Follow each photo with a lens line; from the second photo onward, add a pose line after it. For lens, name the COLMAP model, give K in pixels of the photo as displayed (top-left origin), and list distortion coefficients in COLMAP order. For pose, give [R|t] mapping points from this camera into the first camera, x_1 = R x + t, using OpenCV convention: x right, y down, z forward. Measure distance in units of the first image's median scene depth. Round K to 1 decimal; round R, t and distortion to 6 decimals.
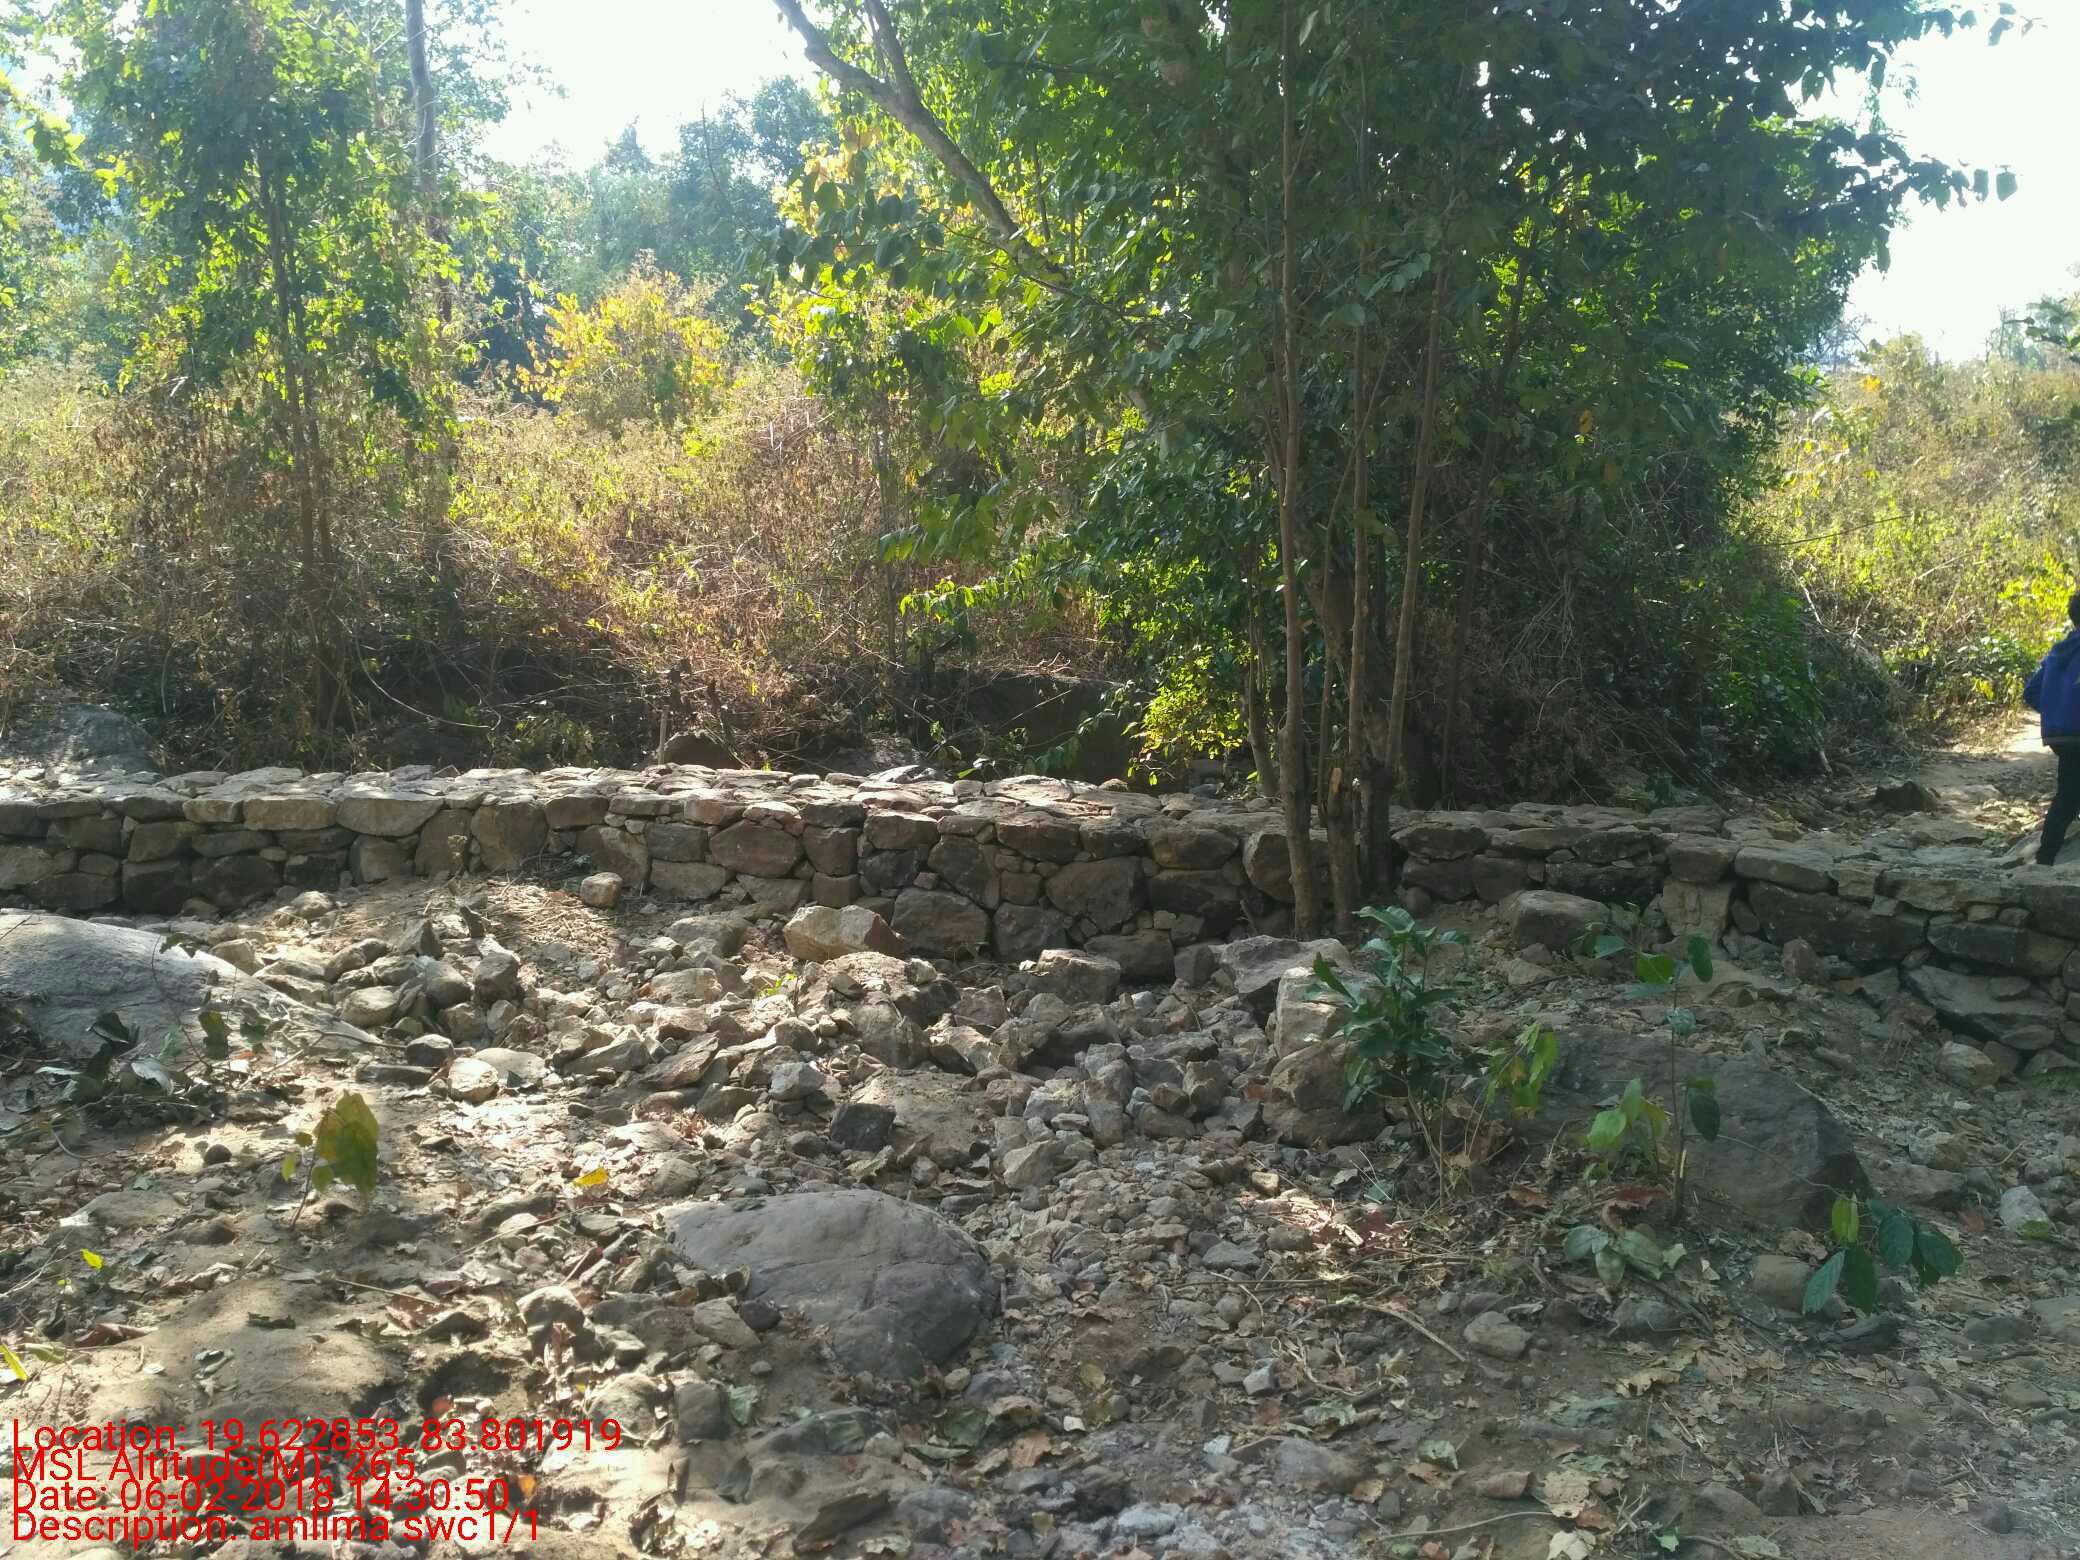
lens RADIAL K [[1816.6, 0, 1040.0], [0, 1816.6, 780.0], [0, 0, 1]] dist [0.107281, -0.219583]
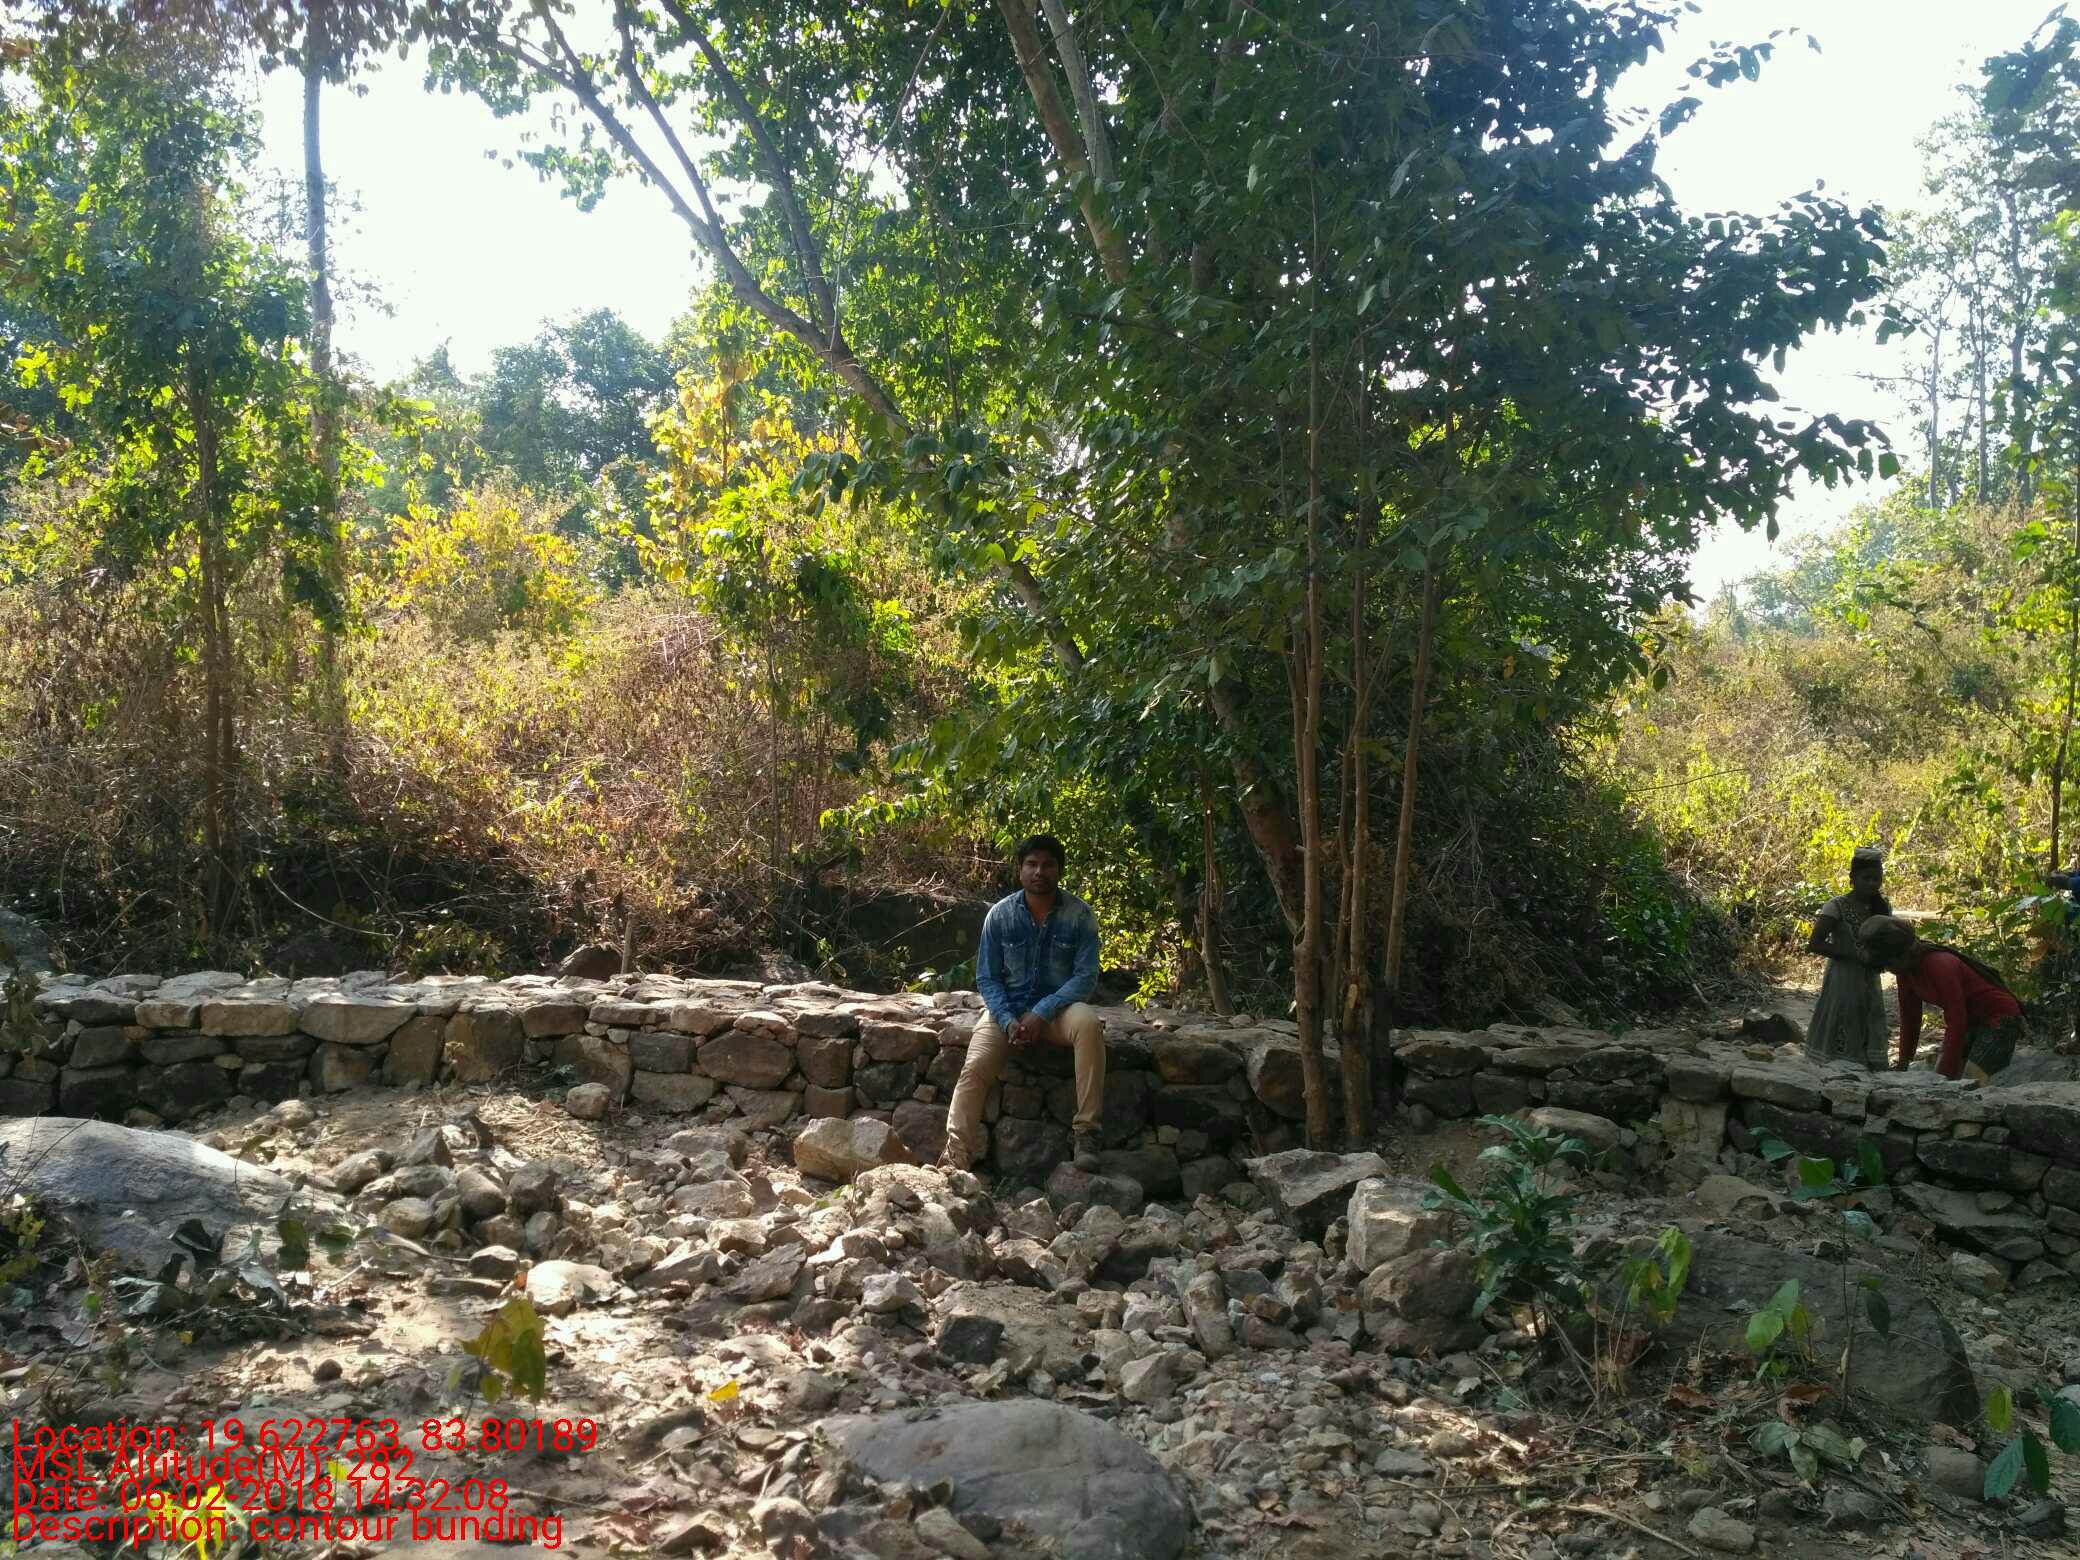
lens RADIAL K [[1816.6, 0, 1040.0], [0, 1816.6, 780.0], [0, 0, 1]] dist [0.107281, -0.219583]
pose [[0.992748, 0.029067, 0.116646, -0.146788], [-0.014386, 0.992080, -0.124780, 0.010773], [-0.119349, 0.122197, 0.985304, -0.012240]]
